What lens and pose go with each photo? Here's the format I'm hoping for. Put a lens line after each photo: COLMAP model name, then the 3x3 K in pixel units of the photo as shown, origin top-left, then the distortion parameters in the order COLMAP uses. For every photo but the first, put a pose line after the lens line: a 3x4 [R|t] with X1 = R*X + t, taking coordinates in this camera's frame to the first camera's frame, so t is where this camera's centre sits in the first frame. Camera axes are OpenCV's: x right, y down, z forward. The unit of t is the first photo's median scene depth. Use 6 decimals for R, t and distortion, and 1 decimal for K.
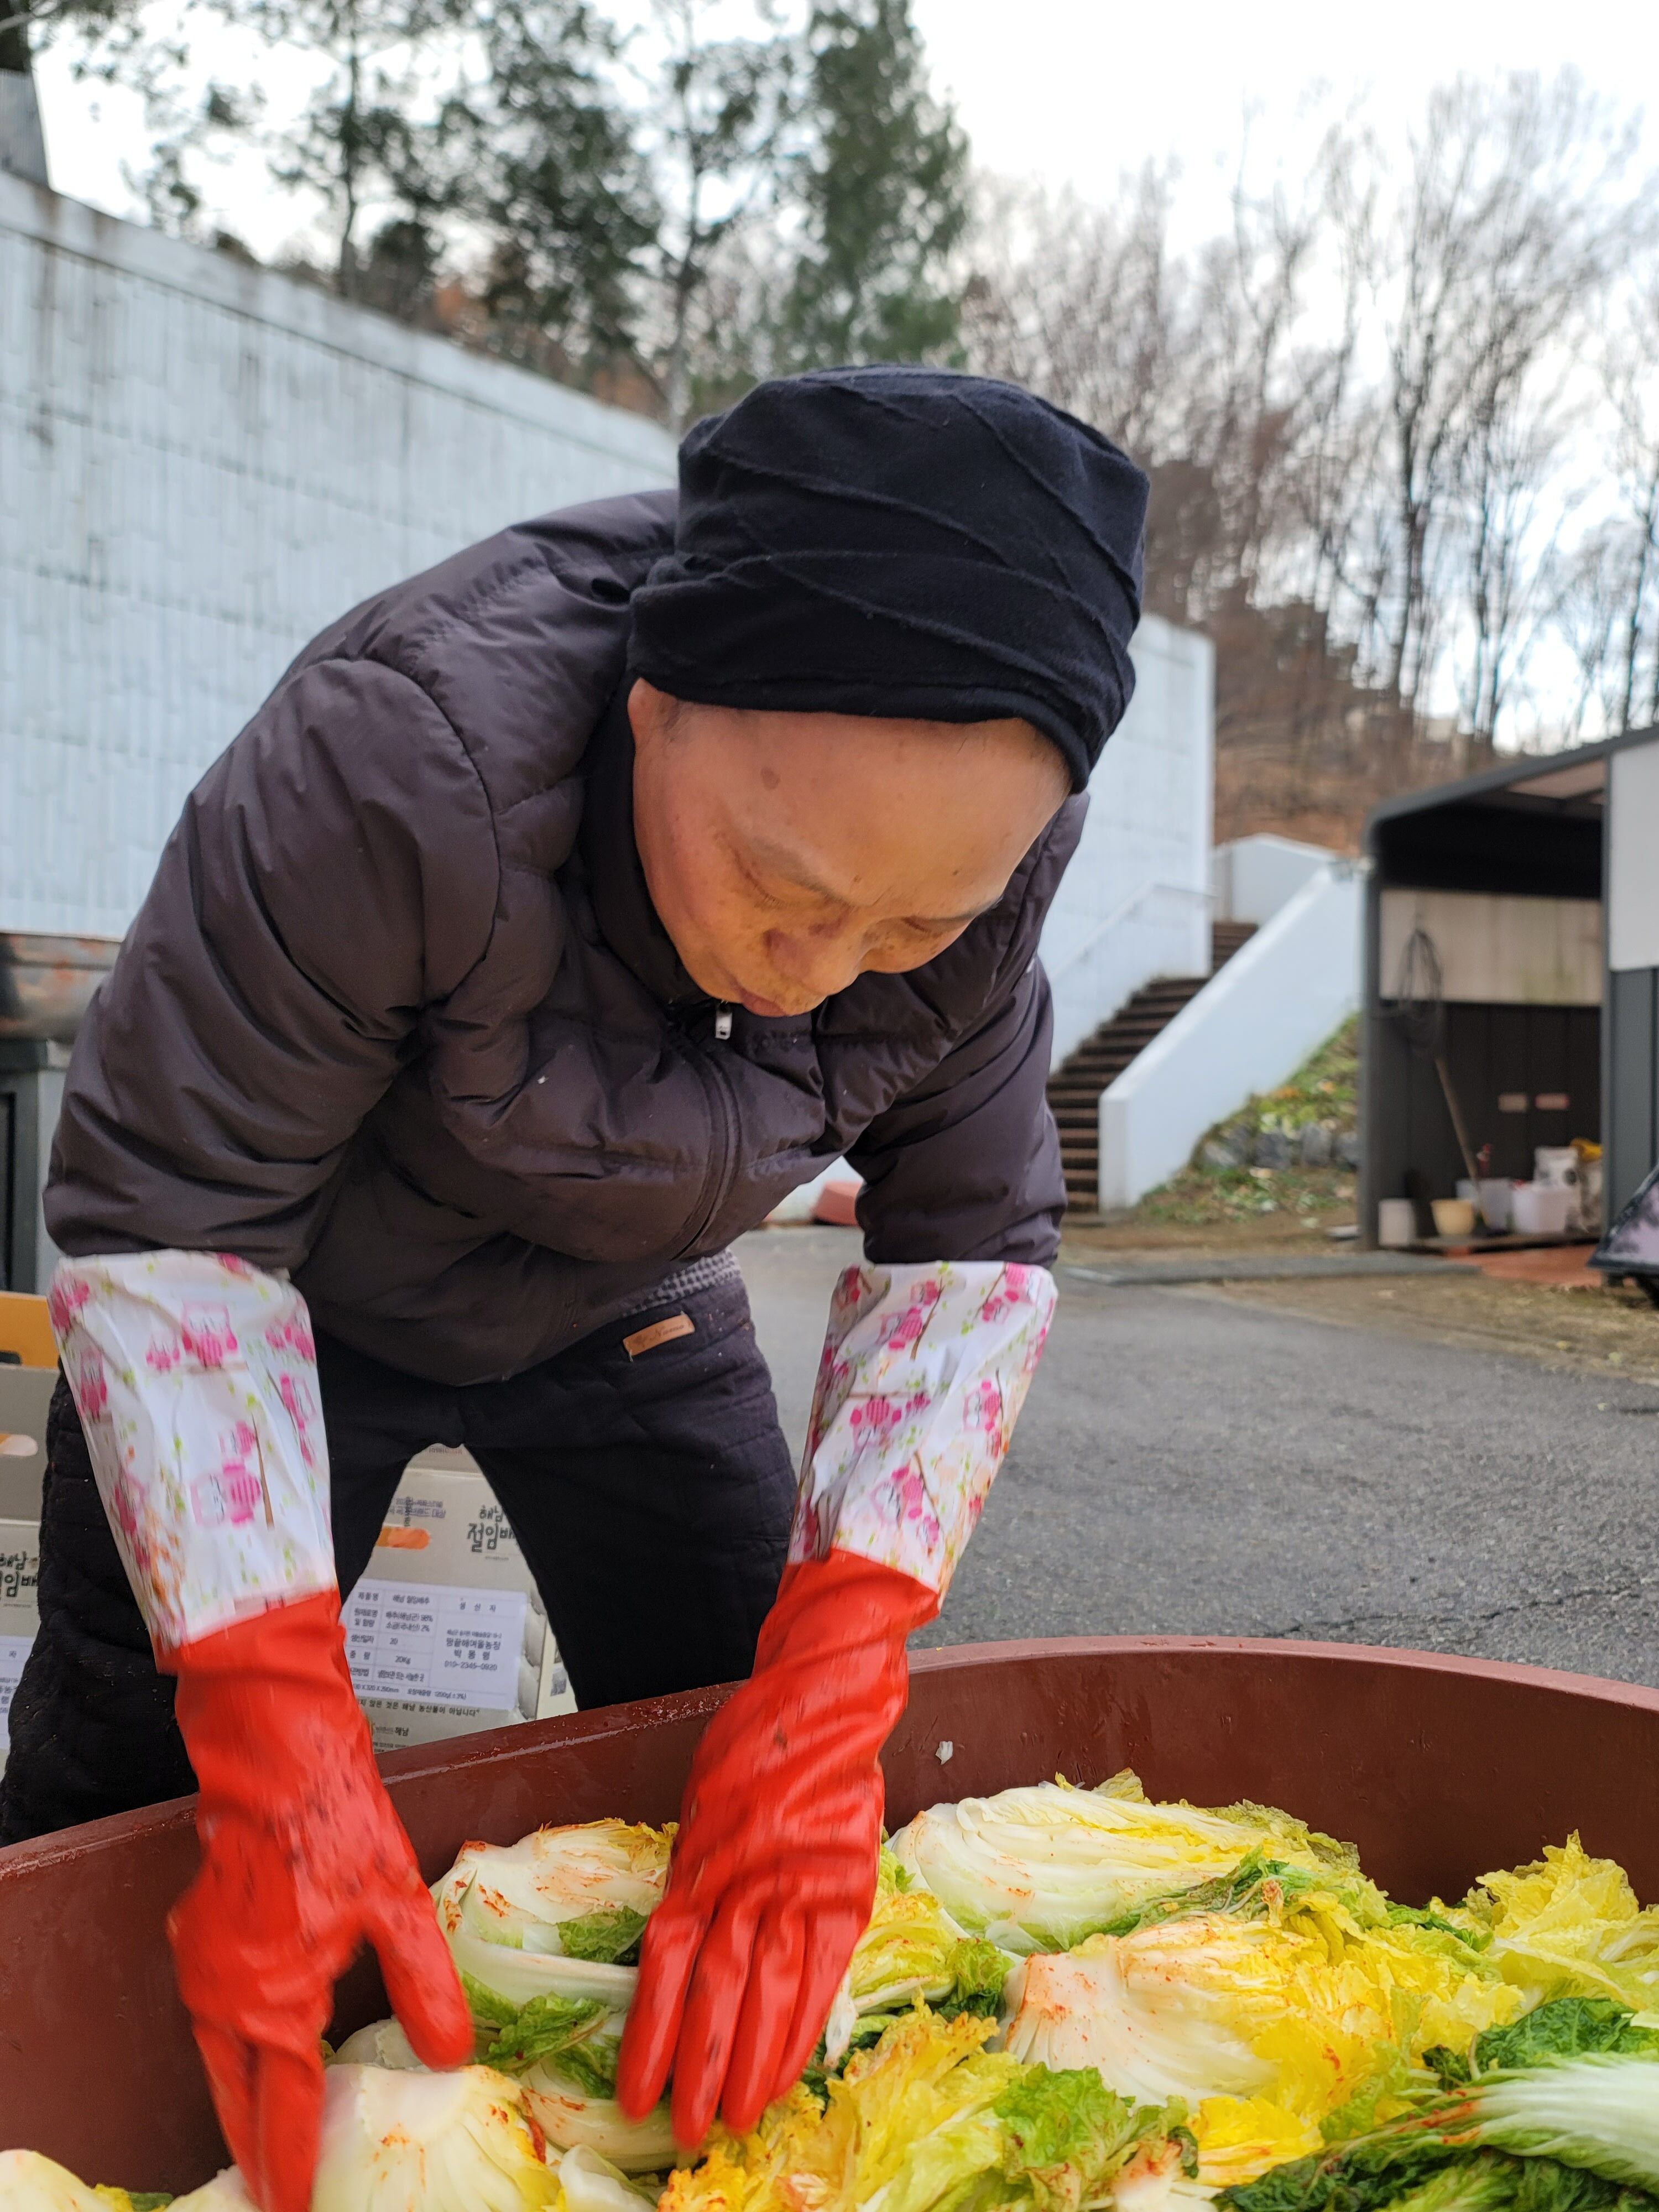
lens RADIAL K [[1592.8, 0, 828.2], [0, 1592.8, 1159.2], [0, 0, 1]] dist [-0.000065, 0.042388]
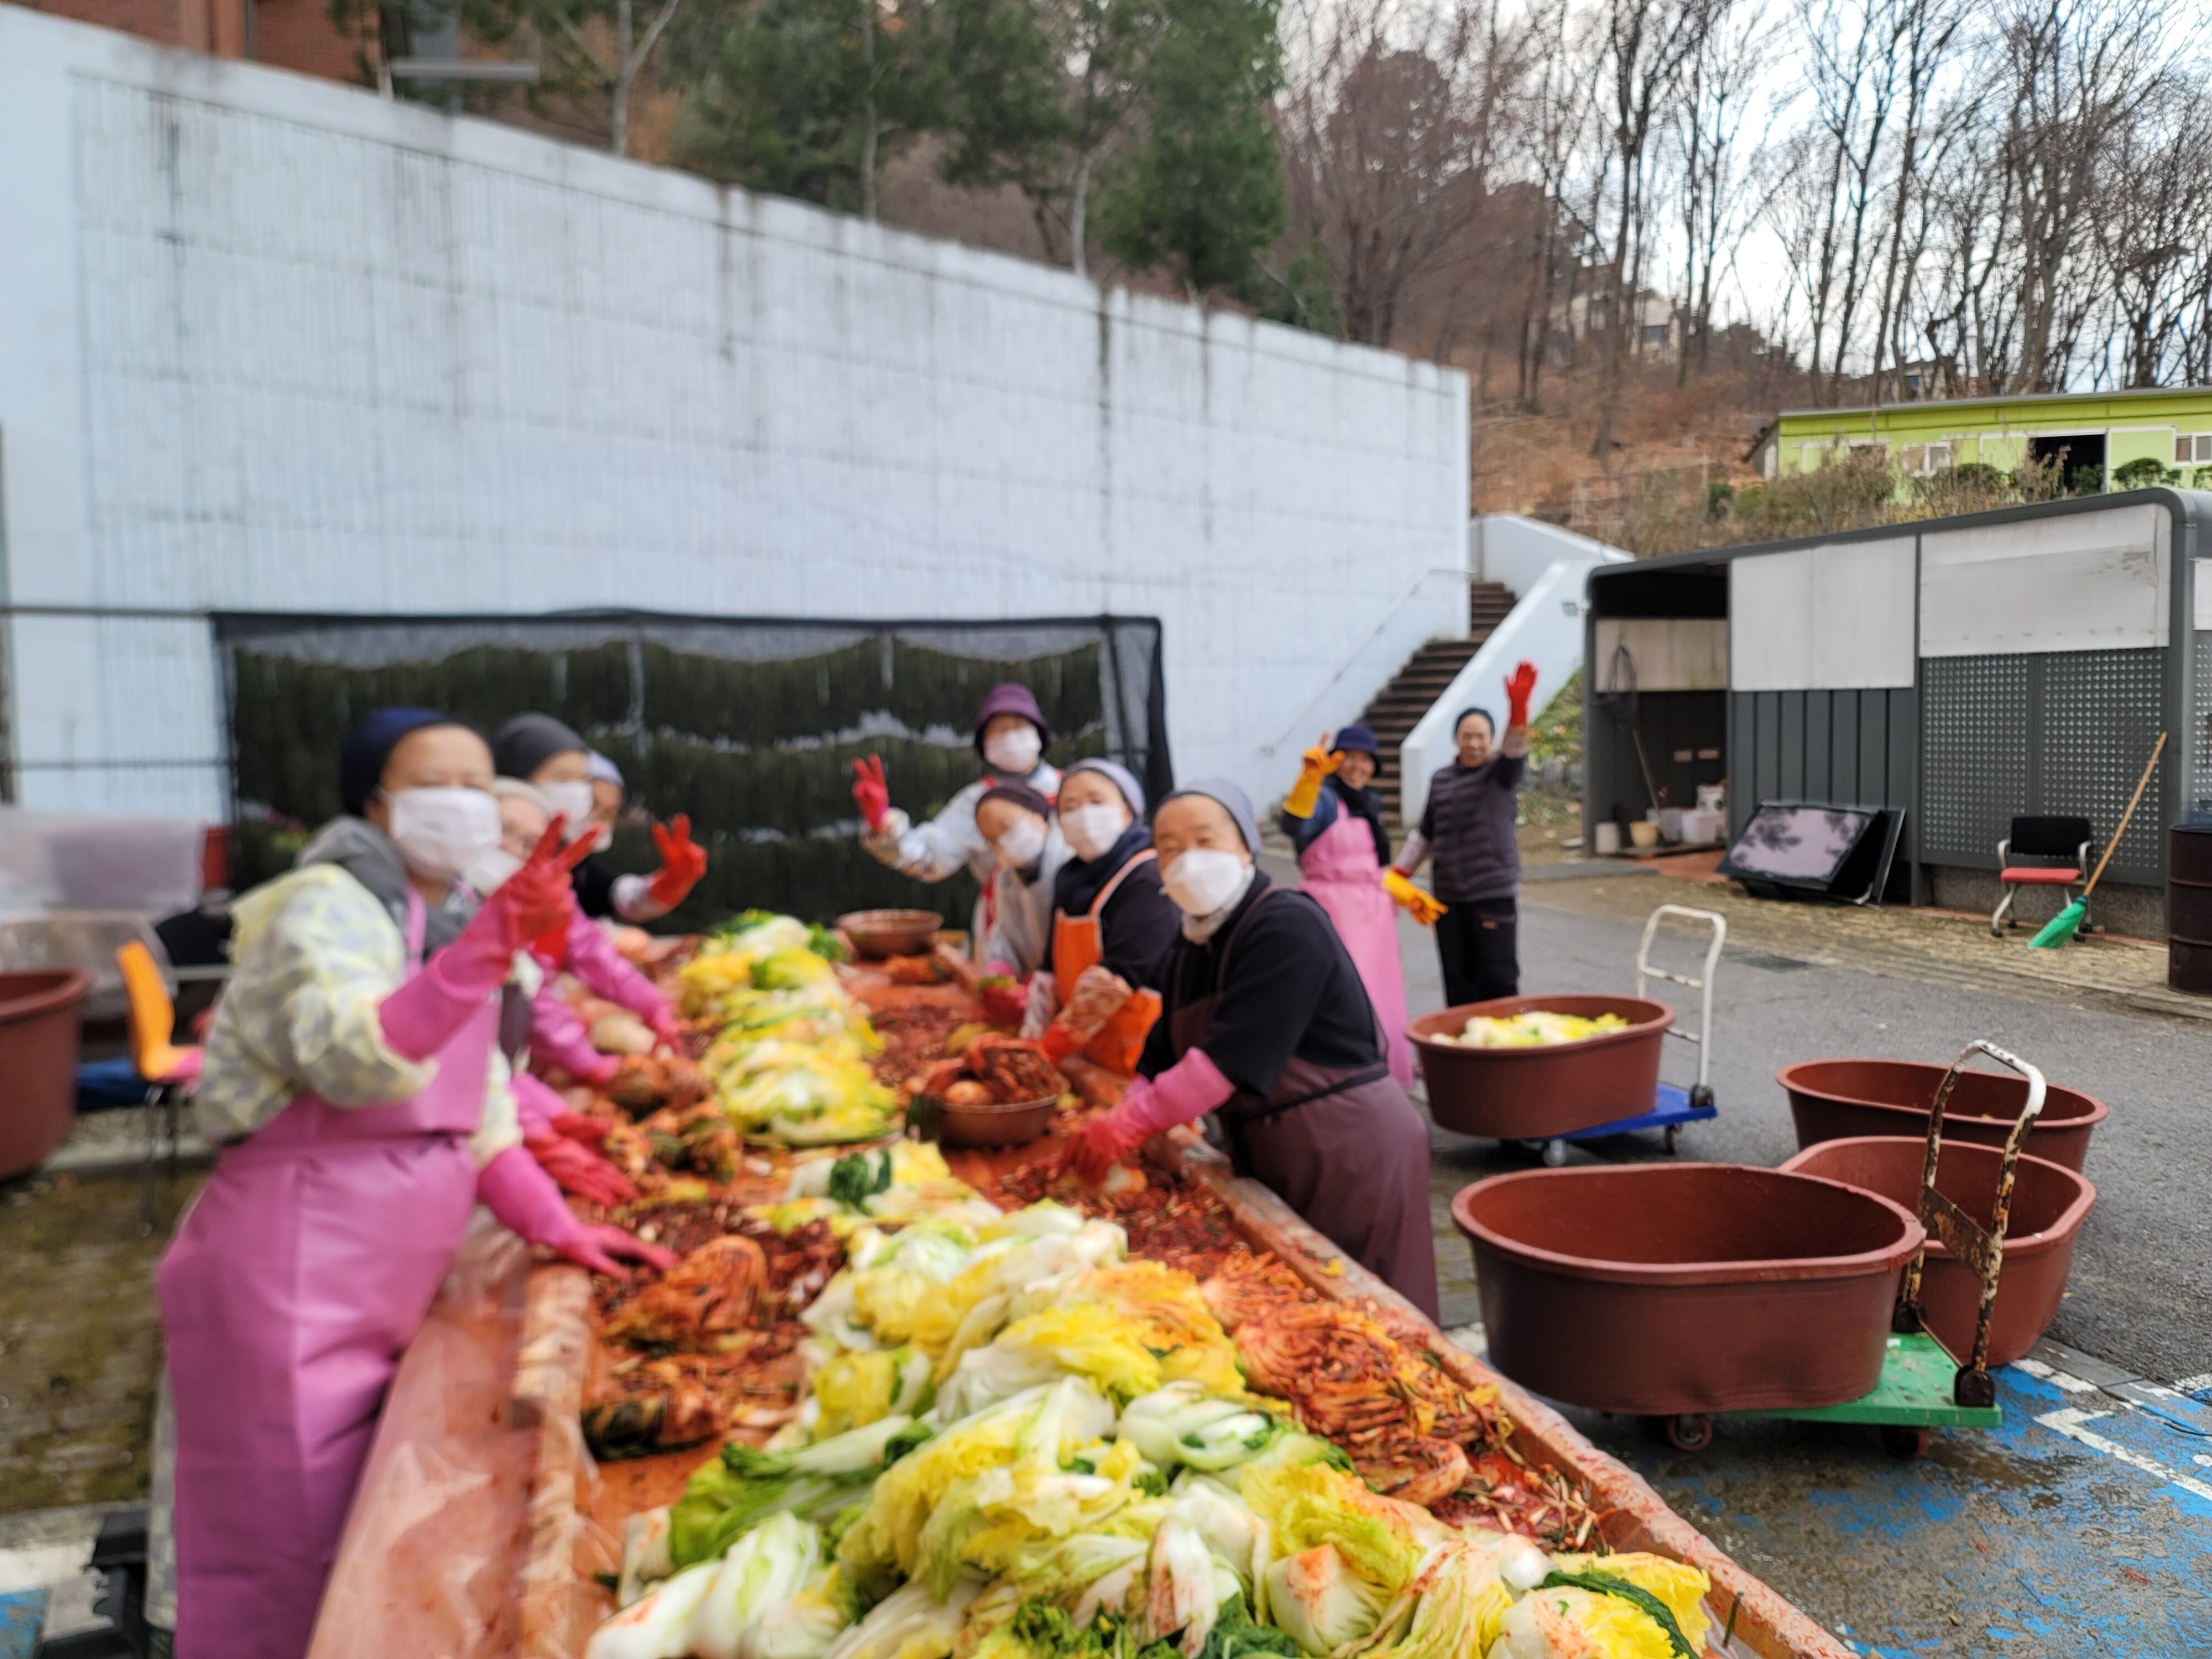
lens RADIAL K [[1592.8, 0, 1106.0], [0, 1592.8, 829.5], [0, 0, 1]] dist [-0.000065, 0.042388]
pose [[0.999210, -0.027577, 0.028613, -0.165432], [0.025639, 0.997489, 0.066013, -0.080047], [-0.030361, -0.065227, 0.997408, -0.503328]]
